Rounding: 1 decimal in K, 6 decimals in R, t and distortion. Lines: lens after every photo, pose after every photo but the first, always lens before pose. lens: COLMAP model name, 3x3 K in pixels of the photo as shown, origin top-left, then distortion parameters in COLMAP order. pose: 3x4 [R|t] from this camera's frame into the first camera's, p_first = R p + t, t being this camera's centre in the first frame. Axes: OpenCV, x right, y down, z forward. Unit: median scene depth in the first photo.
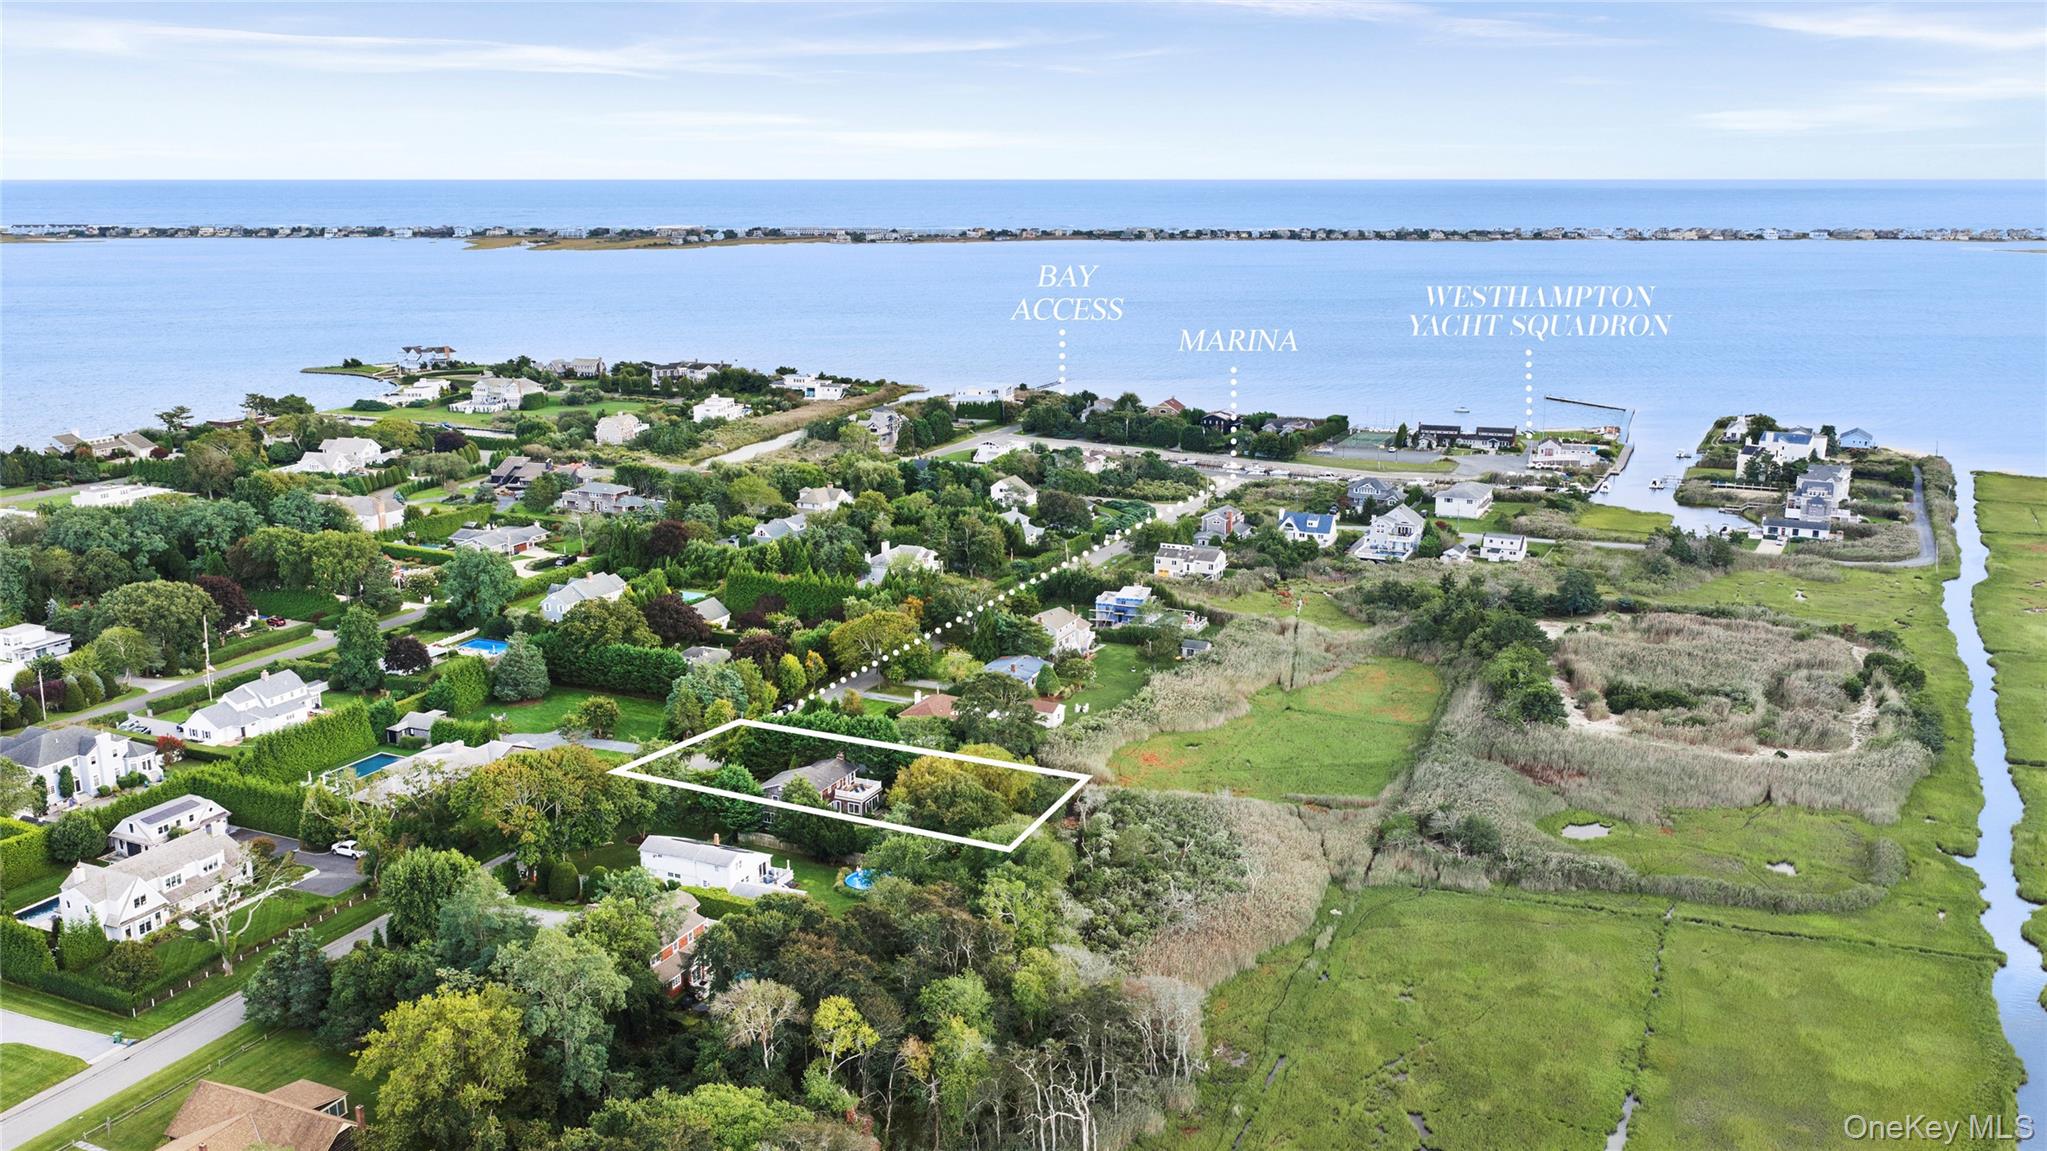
lens RADIAL K [[1724.8, 0, 1004.0], [0, 1724.8, 573.7], [0, 0, 1]] dist [0.026184, -0.064416]
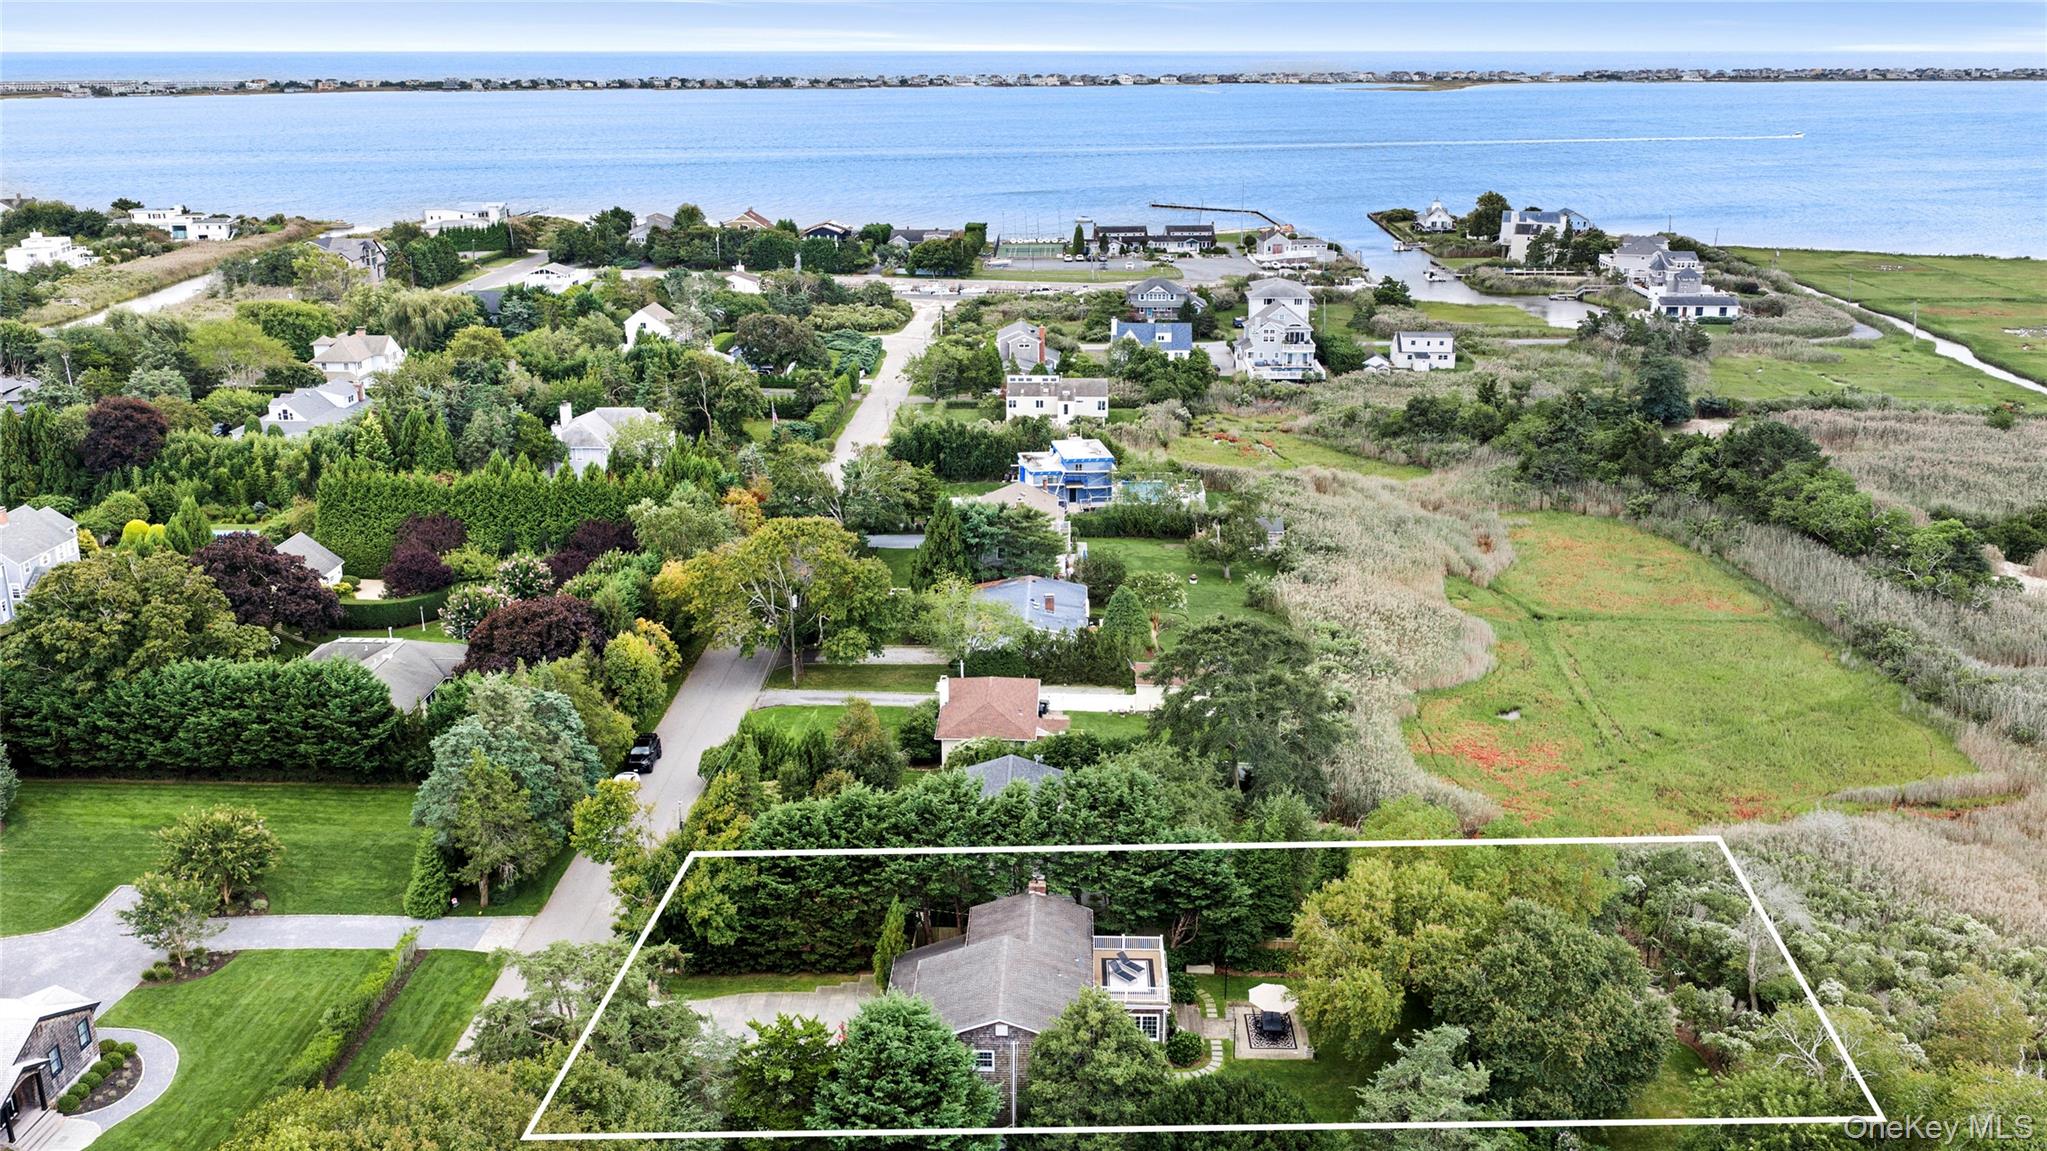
lens RADIAL K [[1724.8, 0, 1004.0], [0, 1724.8, 573.7], [0, 0, 1]] dist [0.026184, -0.064416]
pose [[0.915899, -0.113444, 0.385044, -0.096490], [0.089403, 0.992790, 0.079841, 0.002168], [-0.391325, -0.038702, 0.919438, 0.260095]]
